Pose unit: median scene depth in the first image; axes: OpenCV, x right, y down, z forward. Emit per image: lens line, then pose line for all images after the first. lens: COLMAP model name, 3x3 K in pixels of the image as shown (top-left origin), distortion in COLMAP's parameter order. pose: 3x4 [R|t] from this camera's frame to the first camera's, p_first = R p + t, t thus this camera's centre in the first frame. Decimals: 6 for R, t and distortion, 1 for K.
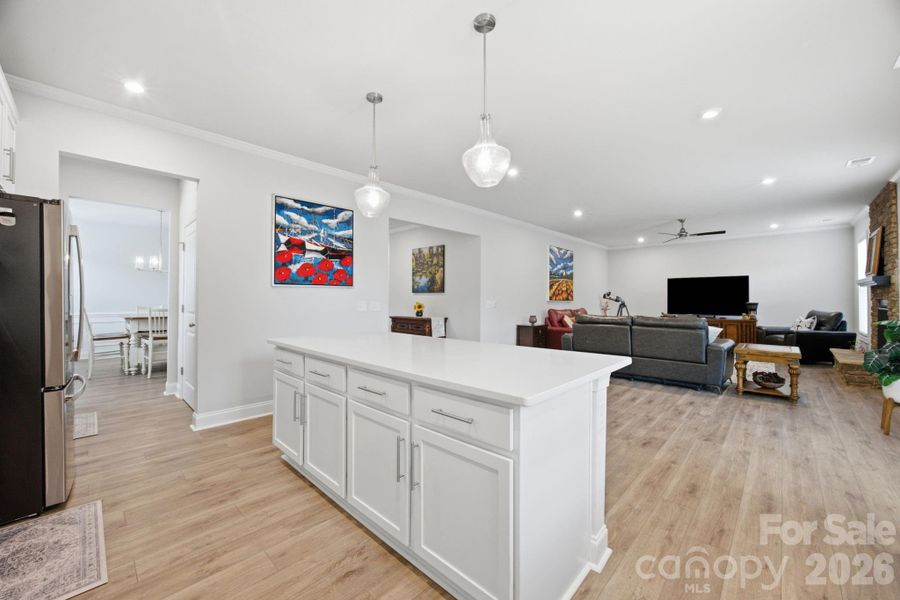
lens RADIAL K [[354.1, 0, 437.5], [0, 354.1, 297.9], [0, 0, 1]] dist [-0.019306, 0.003131]
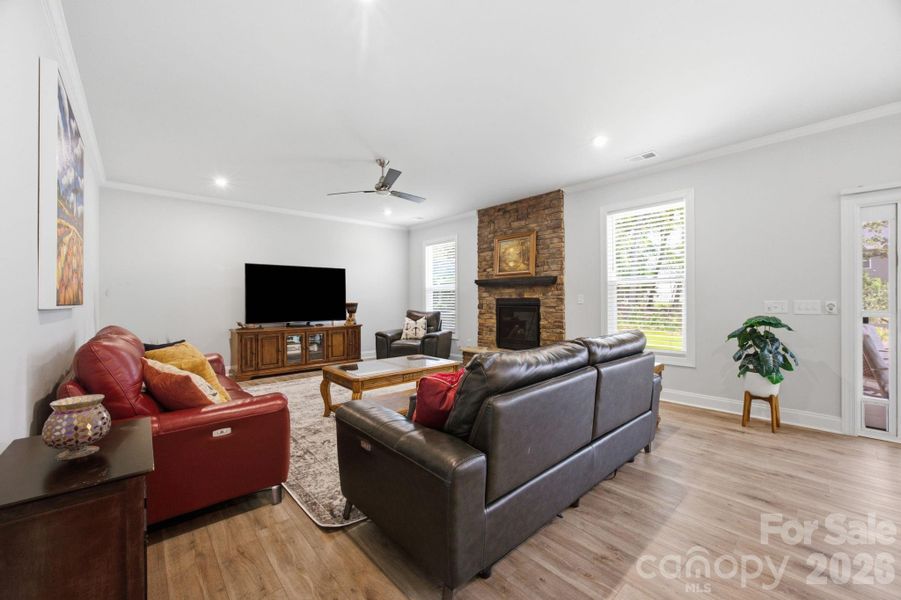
lens RADIAL K [[354.5, 0, 450.5], [0, 354.5, 300.5], [0, 0, 1]] dist [-0.019306, 0.003131]
pose [[0.059777, -0.002641, 0.998208, 0.110912], [-0.001351, 0.999995, 0.002727, 0.005699], [-0.998211, -0.001512, 0.059773, 0.741862]]
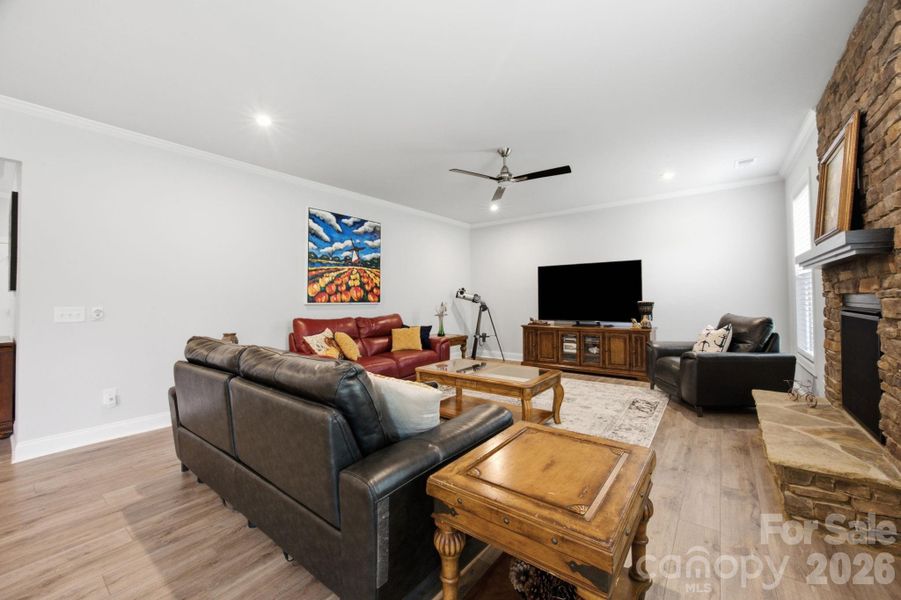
lens RADIAL K [[354.5, 0, 450.1], [0, 354.5, 295.6], [0, 0, 1]] dist [-0.019306, 0.003131]
pose [[0.992355, -0.012398, 0.122790, 0.476794], [0.013311, 0.999889, -0.006623, 0.001688], [-0.122695, 0.008206, 0.992411, 0.412113]]
